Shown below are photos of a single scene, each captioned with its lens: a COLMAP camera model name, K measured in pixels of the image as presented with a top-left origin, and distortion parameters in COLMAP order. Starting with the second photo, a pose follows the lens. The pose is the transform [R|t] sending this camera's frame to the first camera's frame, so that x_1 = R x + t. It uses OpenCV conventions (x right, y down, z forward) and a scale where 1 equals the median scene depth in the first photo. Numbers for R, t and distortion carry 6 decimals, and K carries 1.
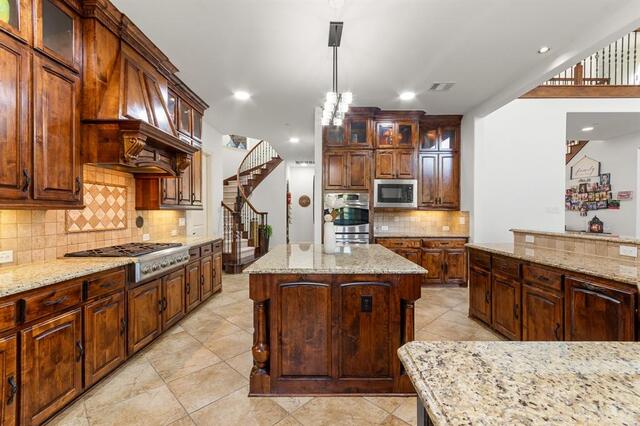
lens RADIAL K [[279.6, 0, 320.5], [0, 279.6, 212.8], [0, 0, 1]] dist [0.005291, -0.000824]
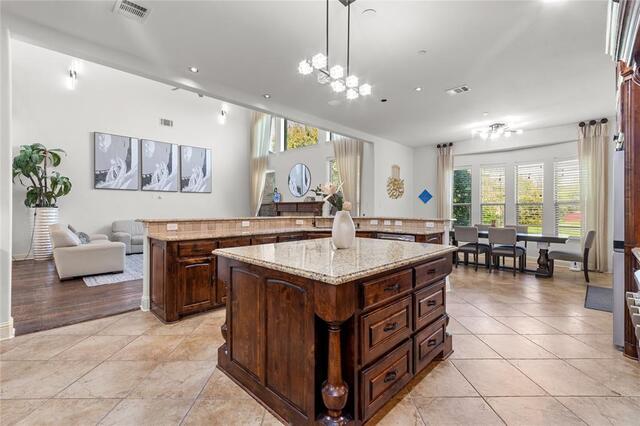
lens RADIAL K [[279.6, 0, 321.2], [0, 279.6, 210.4], [0, 0, 1]] dist [0.005291, -0.000824]
pose [[-0.723738, -0.005012, 0.690057, -0.400050], [-0.000434, 0.999977, 0.006808, 0.021028], [-0.690075, 0.004627, -0.723723, 1.343746]]
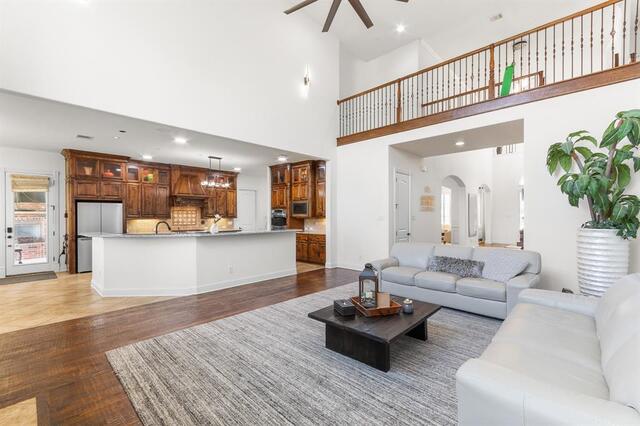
lens RADIAL K [[279.6, 0, 322.6], [0, 279.6, 215.4], [0, 0, 1]] dist [0.005291, -0.000824]
pose [[0.731679, -0.004508, -0.681635, 2.281981], [0.001530, 0.999986, -0.004971, -0.025121], [0.681648, 0.002594, 0.731676, -0.273240]]
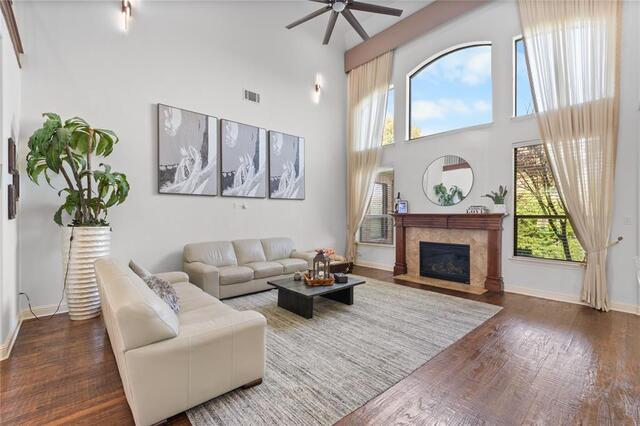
lens RADIAL K [[279.6, 0, 322.8], [0, 279.6, 218.8], [0, 0, 1]] dist [0.005291, -0.000824]
pose [[-0.688105, -0.010521, 0.725535, 0.829581], [-0.001846, 0.999917, 0.012749, -0.027323], [-0.725609, 0.007433, -0.688067, 1.343382]]
